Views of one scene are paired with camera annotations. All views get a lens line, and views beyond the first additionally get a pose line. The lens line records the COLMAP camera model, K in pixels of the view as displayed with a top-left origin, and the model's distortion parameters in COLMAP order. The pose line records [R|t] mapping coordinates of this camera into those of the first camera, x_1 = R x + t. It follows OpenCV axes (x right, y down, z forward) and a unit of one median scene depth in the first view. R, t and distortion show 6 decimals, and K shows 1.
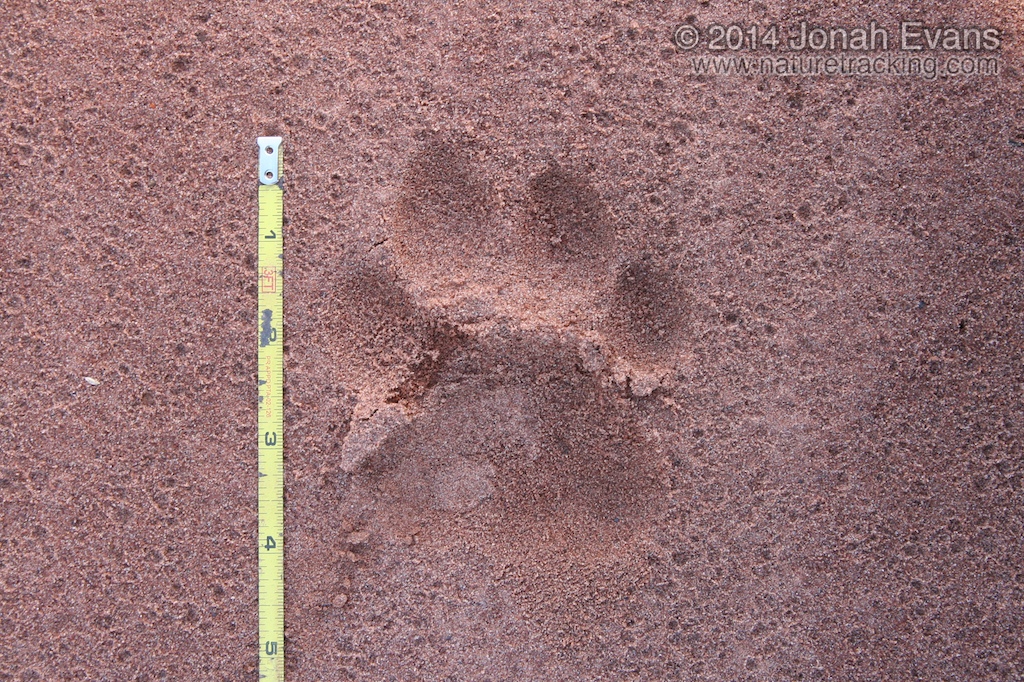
lens RADIAL K [[1859.2, 0, 512.0], [0, 1859.2, 341.0], [0, 0, 1]] dist [-0.072948, 0.116624]
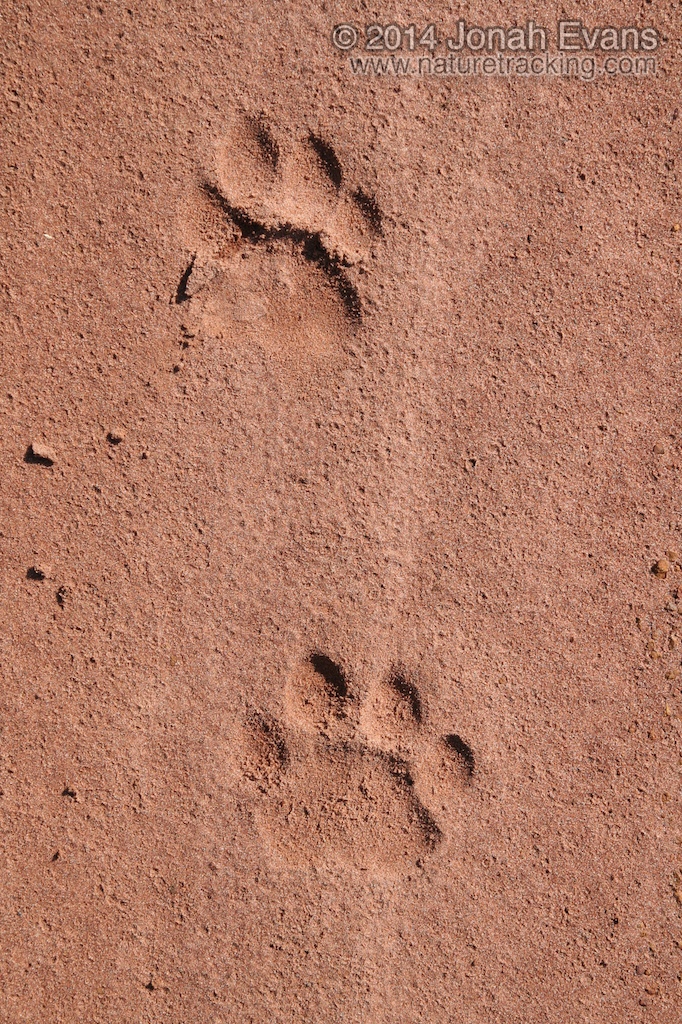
lens RADIAL K [[2281.7, 0, 341.0], [0, 2281.7, 512.0], [0, 0, 1]] dist [0.002605, 0.452357]
pose [[0.994390, 0.055330, 0.090155, -0.128600], [-0.062321, 0.995106, 0.076680, 0.099563], [-0.085471, -0.081869, 0.992971, -1.238555]]
